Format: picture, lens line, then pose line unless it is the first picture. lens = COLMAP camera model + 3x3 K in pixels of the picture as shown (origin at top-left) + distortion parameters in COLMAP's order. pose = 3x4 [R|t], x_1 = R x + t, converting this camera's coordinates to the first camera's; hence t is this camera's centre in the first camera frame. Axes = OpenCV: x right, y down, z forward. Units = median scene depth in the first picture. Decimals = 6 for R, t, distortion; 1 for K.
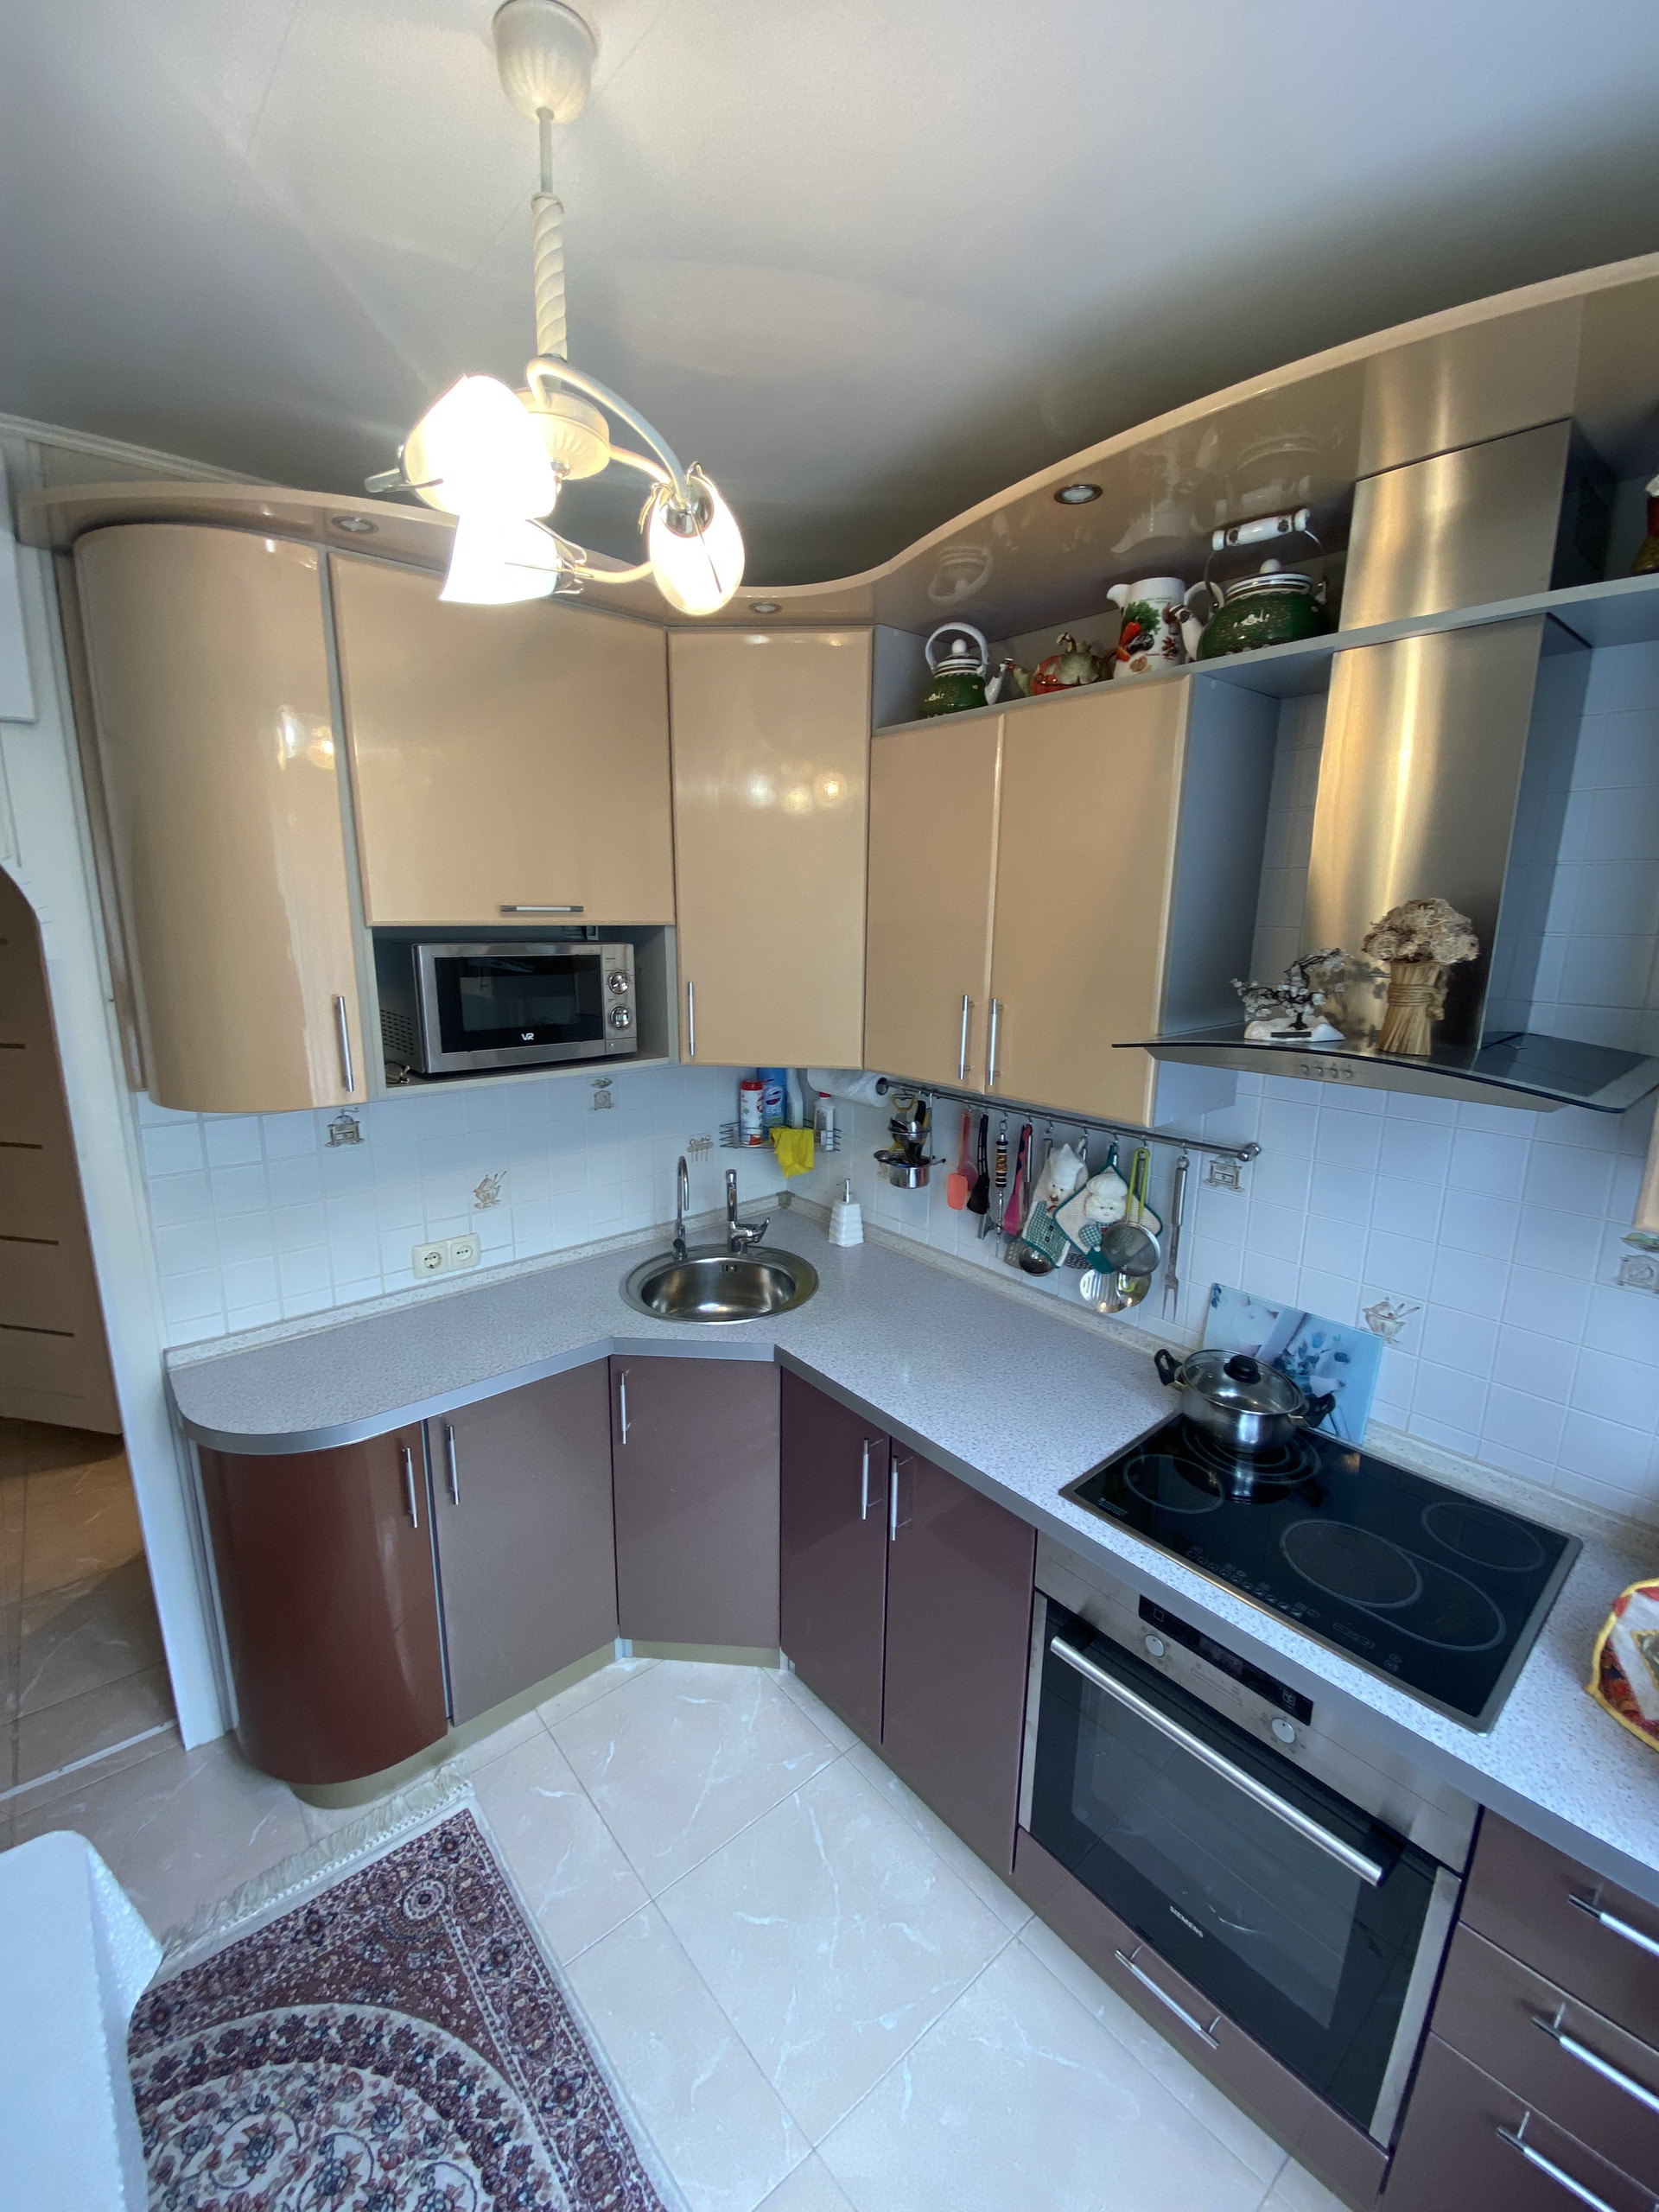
lens RADIAL K [[889.7, 0, 823.7], [0, 889.7, 1098.0], [0, 0, 1]] dist [-0.025438, -0.005268]
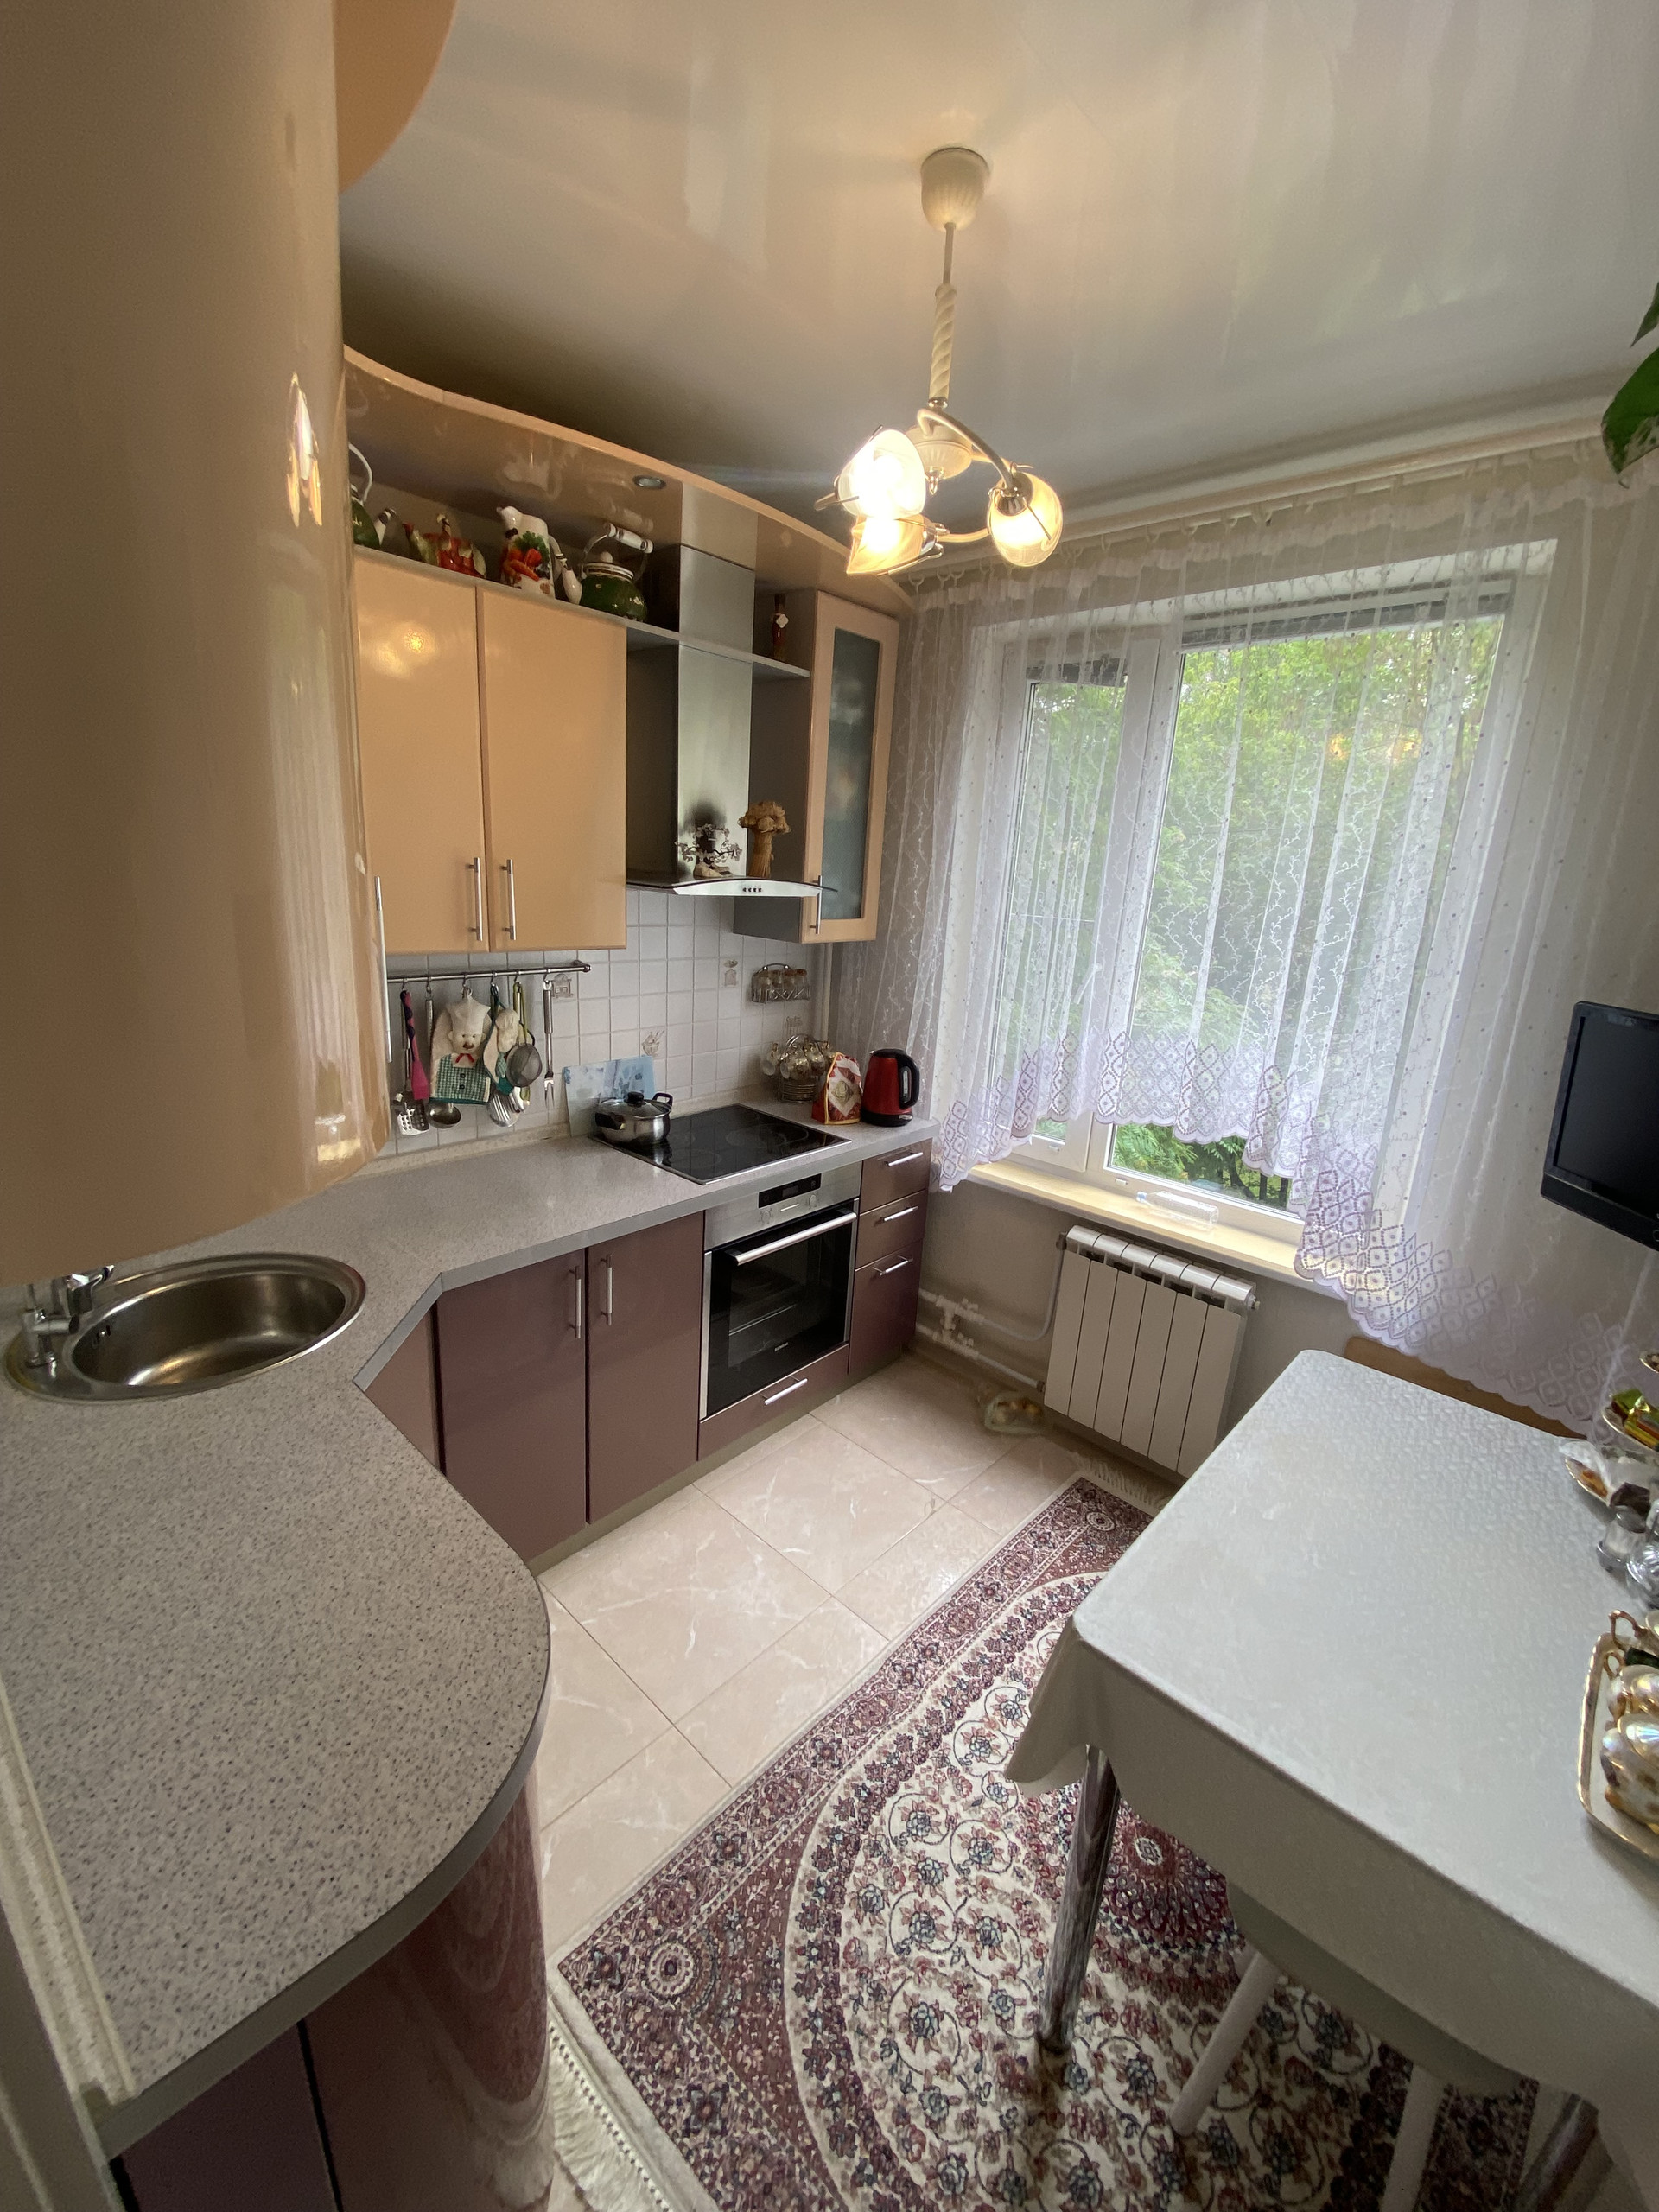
lens RADIAL K [[889.6, 0, 817.7], [0, 889.6, 1104.6], [0, 0, 1]] dist [0.014863, -0.019171]
pose [[-0.104361, -0.283320, 0.953330, -1.282450], [0.144691, 0.944040, 0.296399, -0.128076], [-0.983958, 0.168871, -0.057527, 0.916463]]
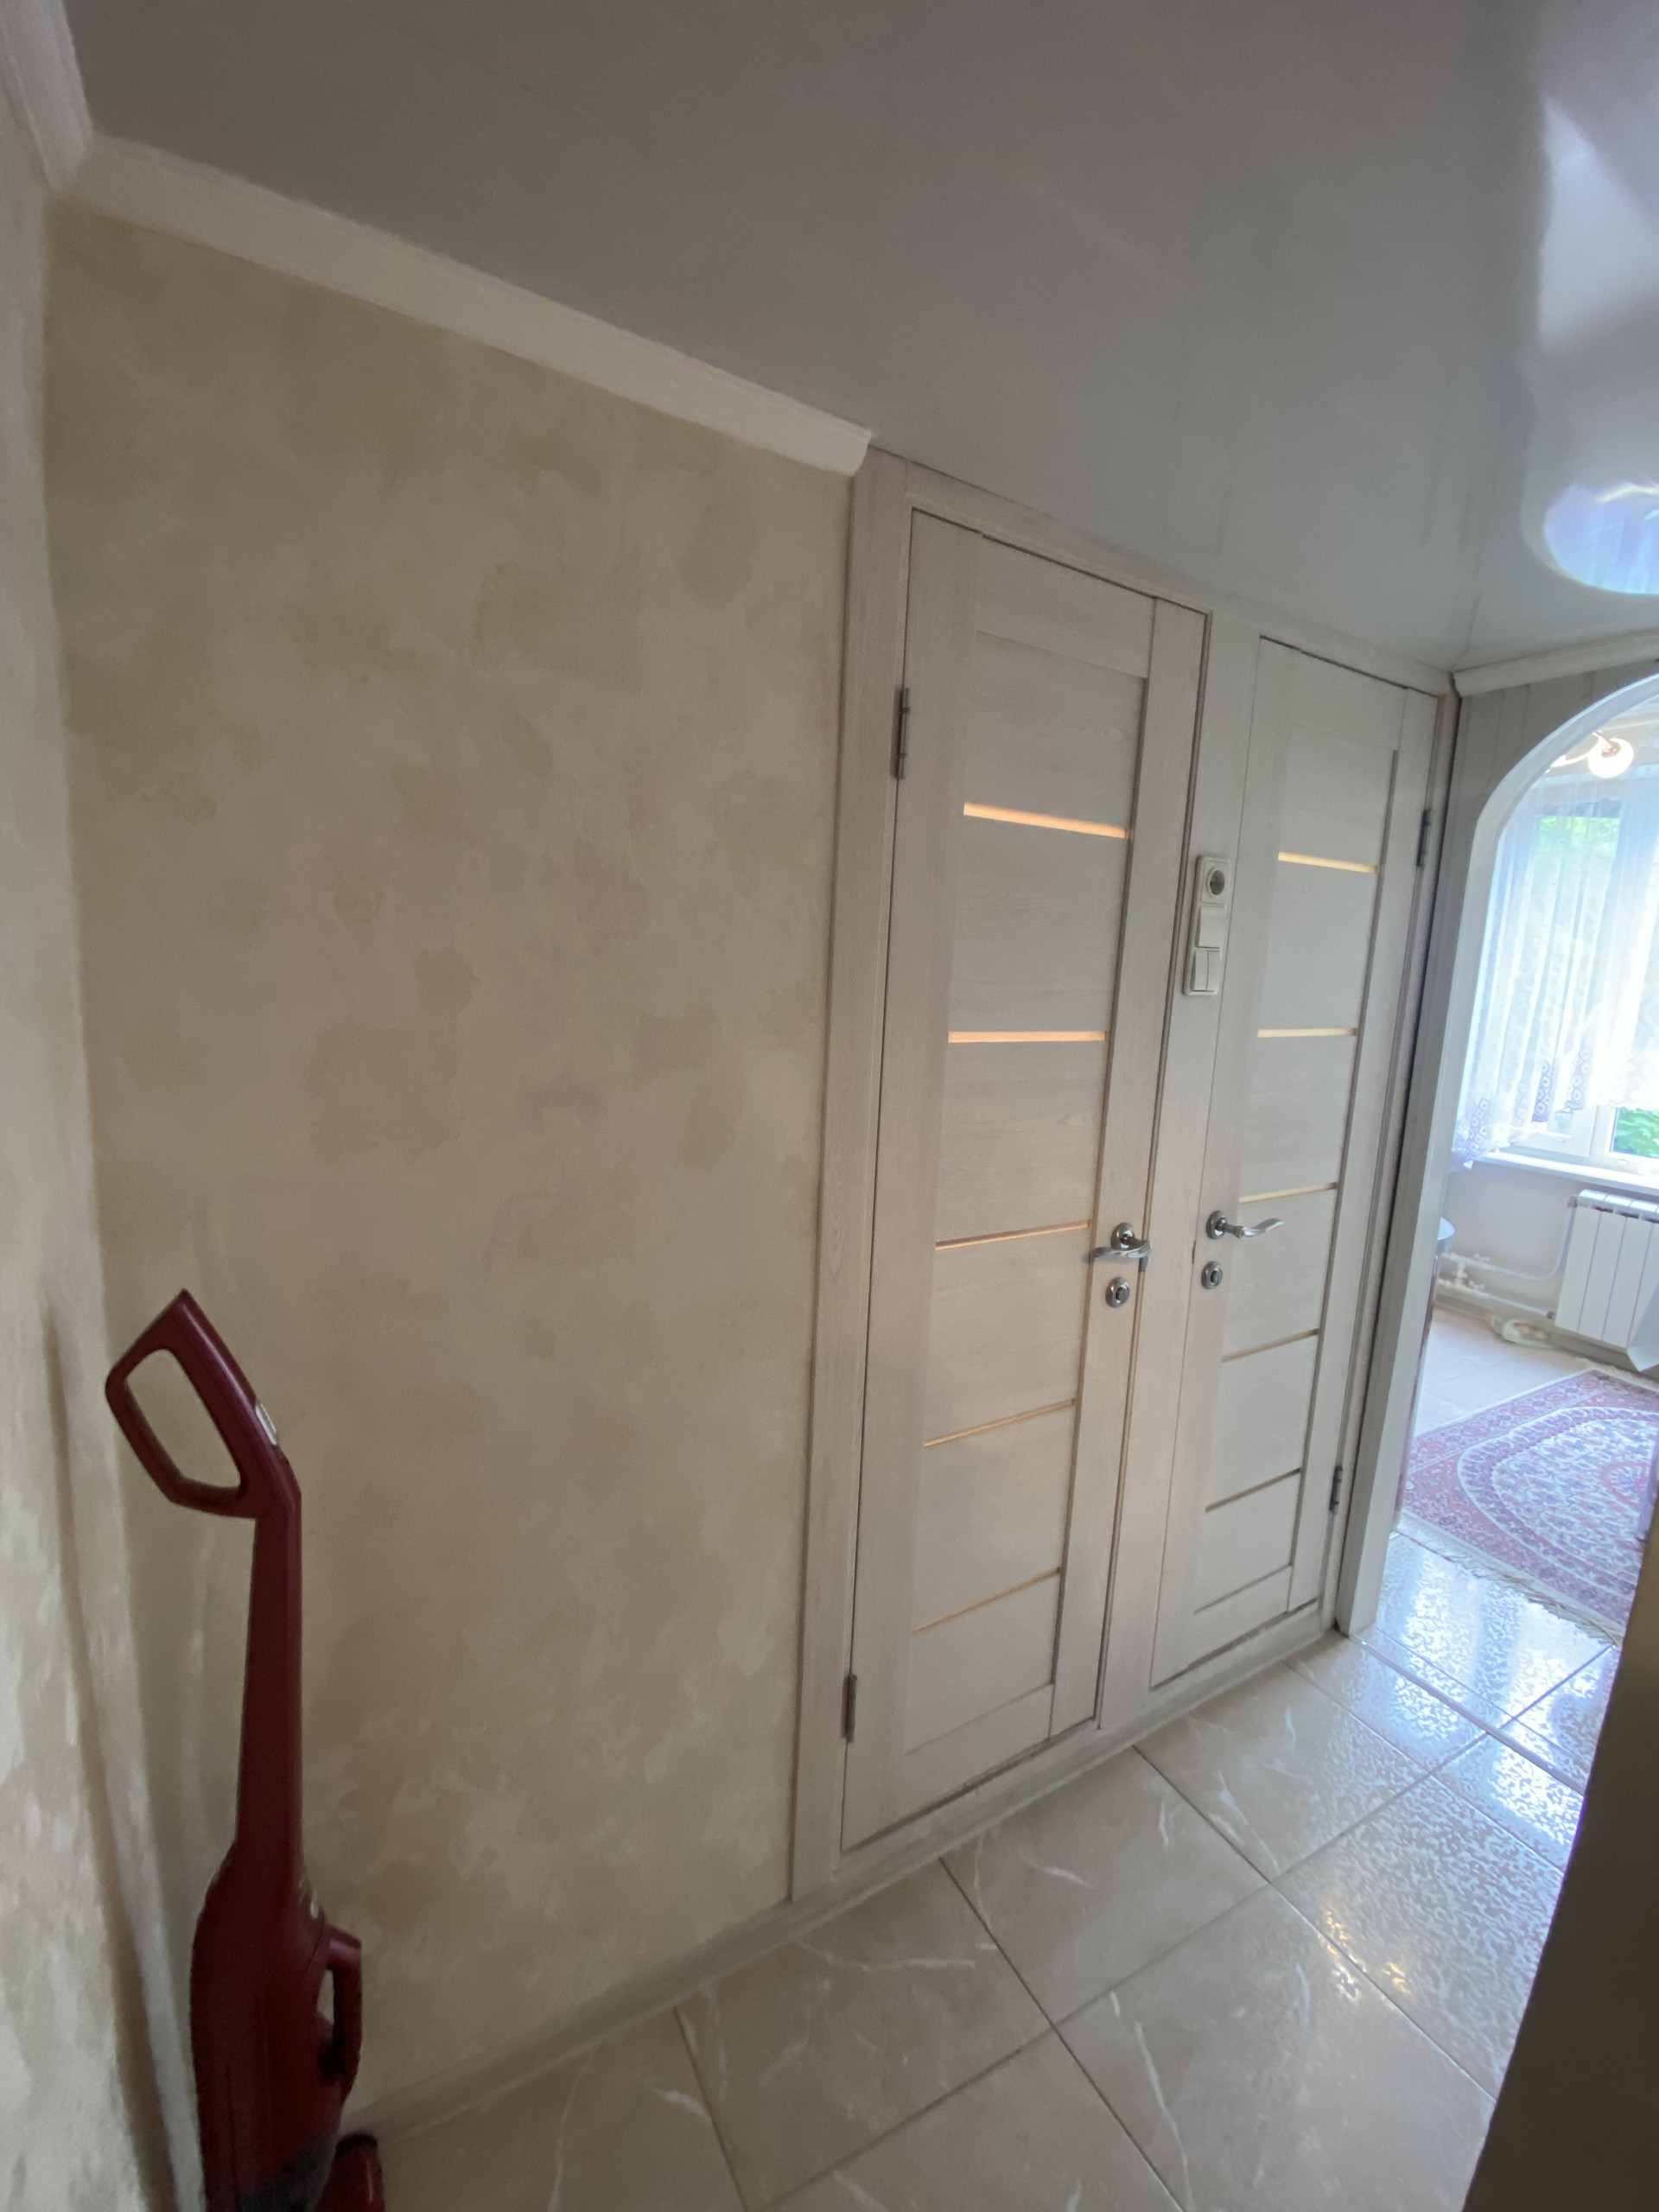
lens RADIAL K [[889.6, 0, 817.7], [0, 889.6, 1104.6], [0, 0, 1]] dist [0.014863, -0.019171]
pose [[0.213823, -0.156994, 0.964175, -2.645910], [0.150731, 0.980484, 0.126222, -0.170676], [-0.965173, 0.118342, 0.233314, 1.896871]]
